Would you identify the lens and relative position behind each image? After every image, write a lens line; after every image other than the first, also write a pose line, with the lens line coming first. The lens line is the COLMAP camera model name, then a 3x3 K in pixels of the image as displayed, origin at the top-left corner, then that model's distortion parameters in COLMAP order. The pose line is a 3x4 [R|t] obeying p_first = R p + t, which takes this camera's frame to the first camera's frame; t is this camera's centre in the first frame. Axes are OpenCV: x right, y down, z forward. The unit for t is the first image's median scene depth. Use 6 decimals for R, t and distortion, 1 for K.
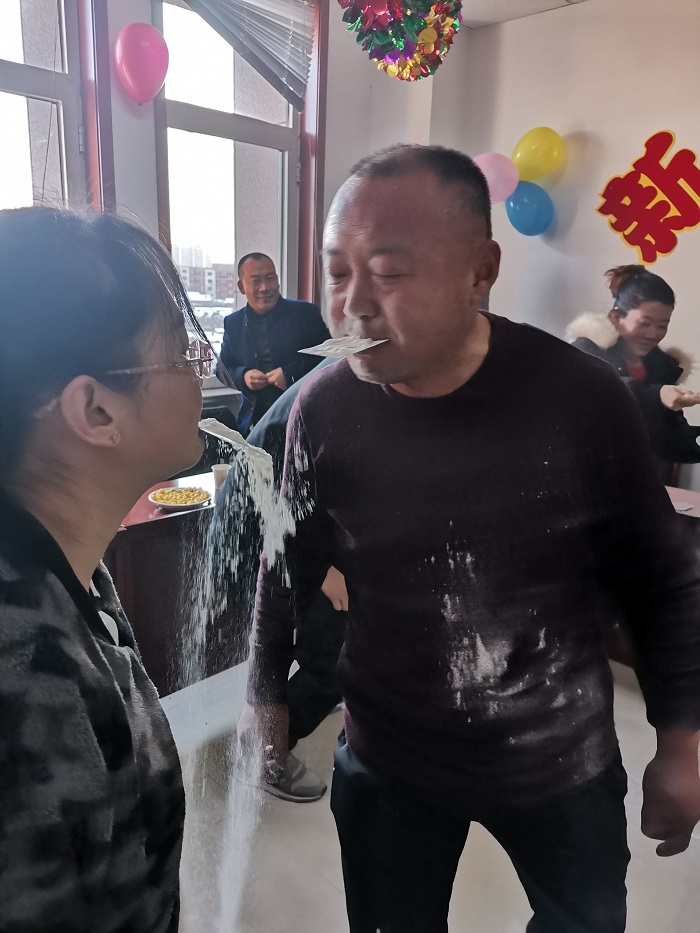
lens RADIAL K [[704.0, 0, 343.2], [0, 704.0, 466.7], [0, 0, 1]] dist [0.084168, -0.089207]
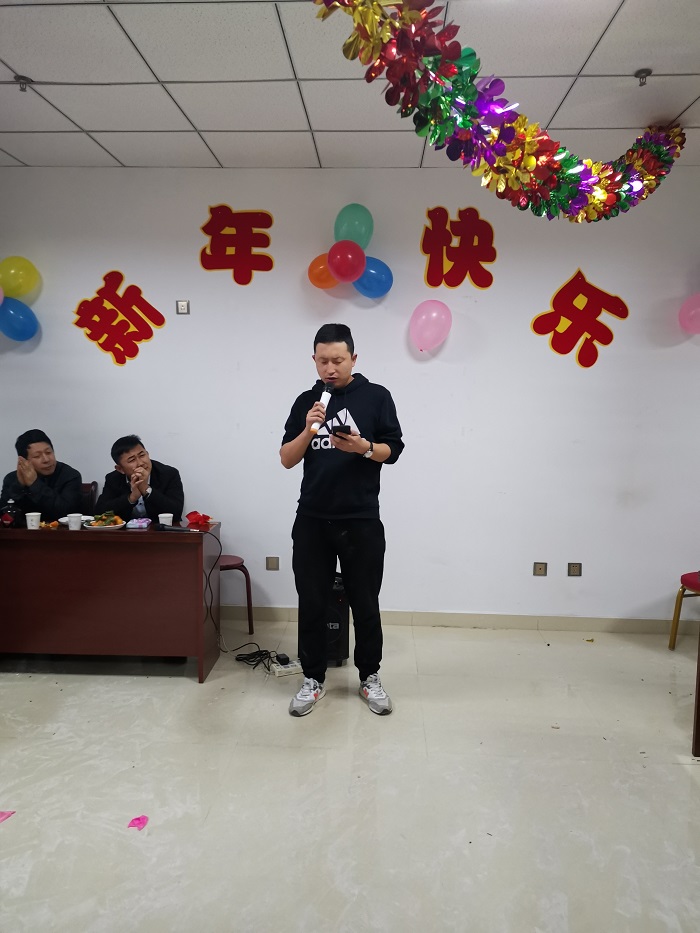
lens RADIAL K [[704.0, 0, 346.8], [0, 704.0, 463.2], [0, 0, 1]] dist [0.084168, -0.089207]
pose [[0.752033, -0.093247, 0.652496, -0.131445], [0.179156, 0.981590, -0.066208, 0.055785], [-0.634310, 0.166689, 0.754894, -0.224411]]
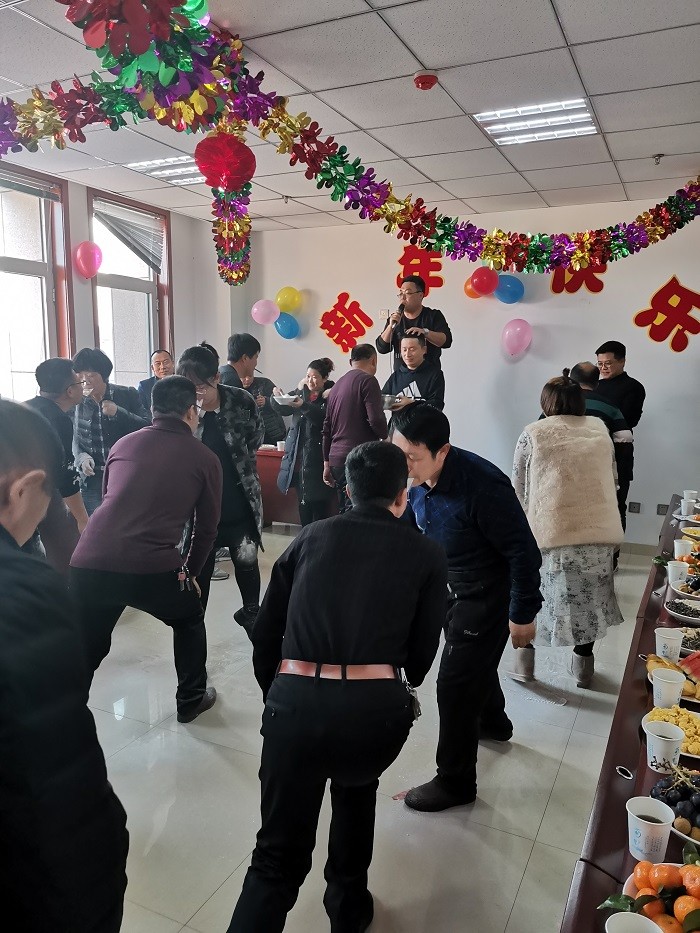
lens RADIAL K [[704.0, 0, 338.8], [0, 704.0, 449.4], [0, 0, 1]] dist [0.084168, -0.089207]
pose [[0.949336, -0.057266, 0.309000, -0.224403], [0.096900, 0.988689, -0.114472, 0.212066], [-0.298950, 0.138614, 0.944148, -0.838446]]
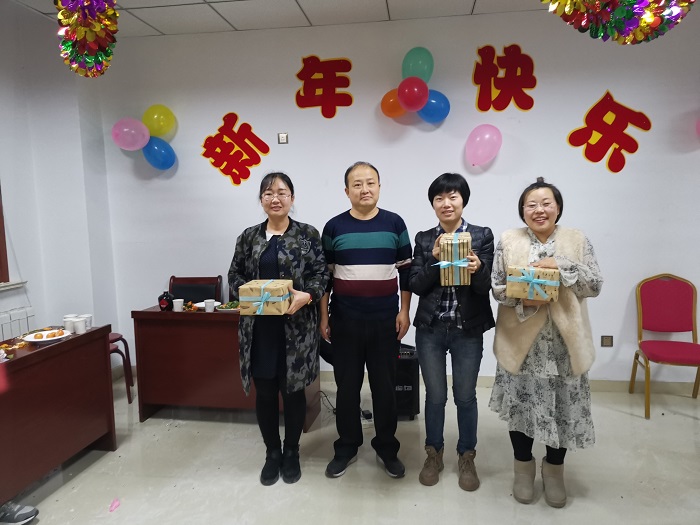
lens RADIAL K [[528.2, 0, 348.1], [0, 528.2, 265.3], [0, 0, 1]] dist [0.084168, -0.089207]
pose [[0.809225, -0.120728, 0.574961, -0.113002], [0.194167, 0.978623, -0.067791, 0.041959], [-0.554486, 0.166497, 0.815368, -0.154083]]
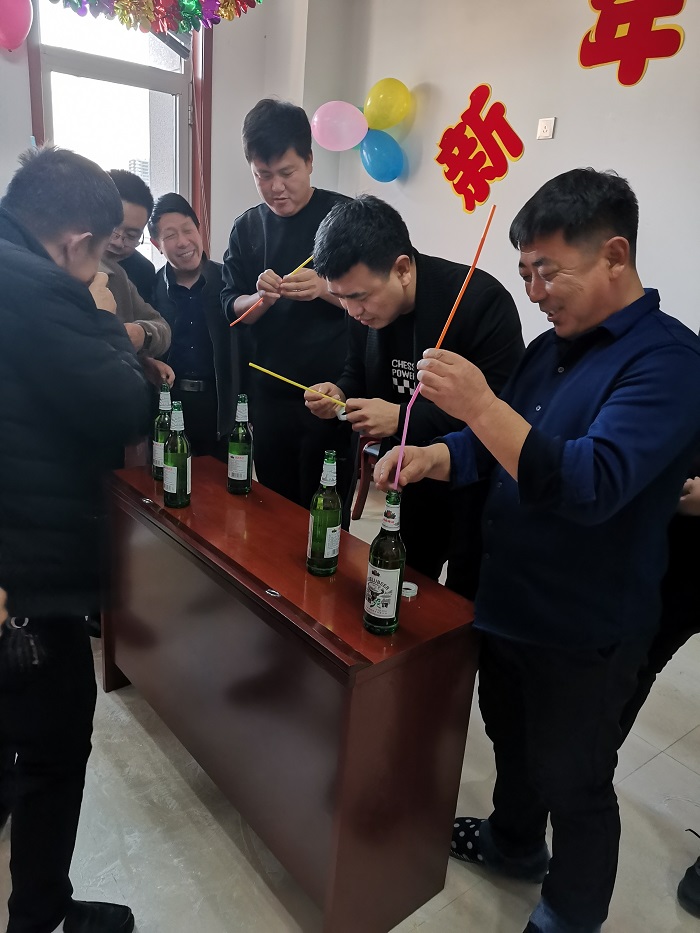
lens RADIAL K [[704.0, 0, 337.8], [0, 704.0, 442.2], [0, 0, 1]] dist [0.084168, -0.089207]
pose [[0.985616, 0.090214, -0.142907, 0.406596], [-0.086115, 0.995683, 0.034629, 0.037273], [0.145414, -0.021824, 0.989130, -0.081822]]
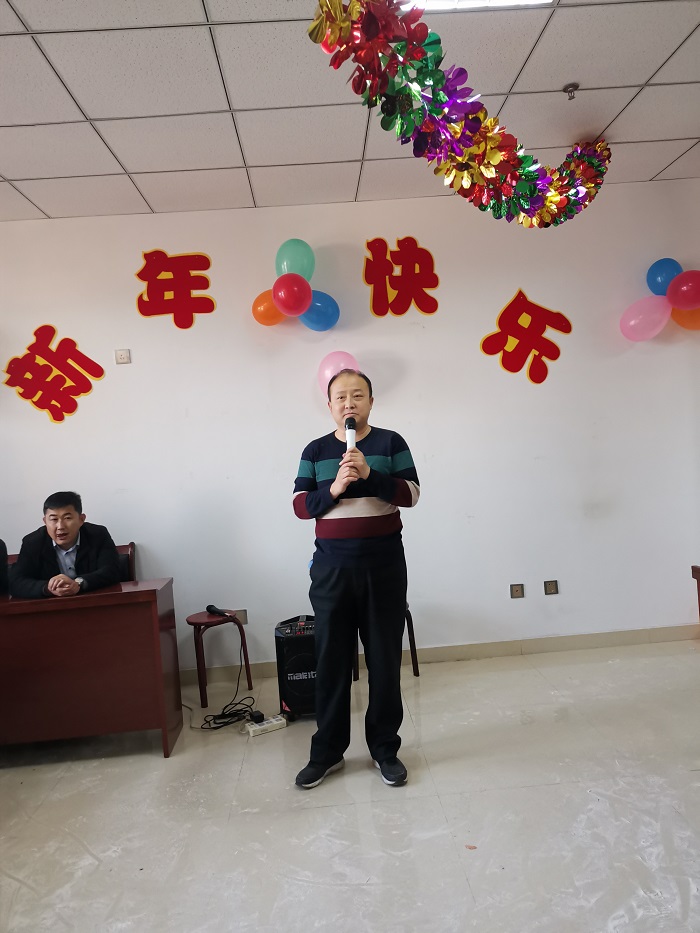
lens RADIAL K [[704.0, 0, 351.1], [0, 704.0, 459.3], [0, 0, 1]] dist [0.084168, -0.089207]
pose [[0.677000, -0.106956, 0.728170, -0.135245], [0.282437, 0.951387, -0.122847, 0.071319], [-0.679632, 0.288830, 0.674298, -0.158458]]
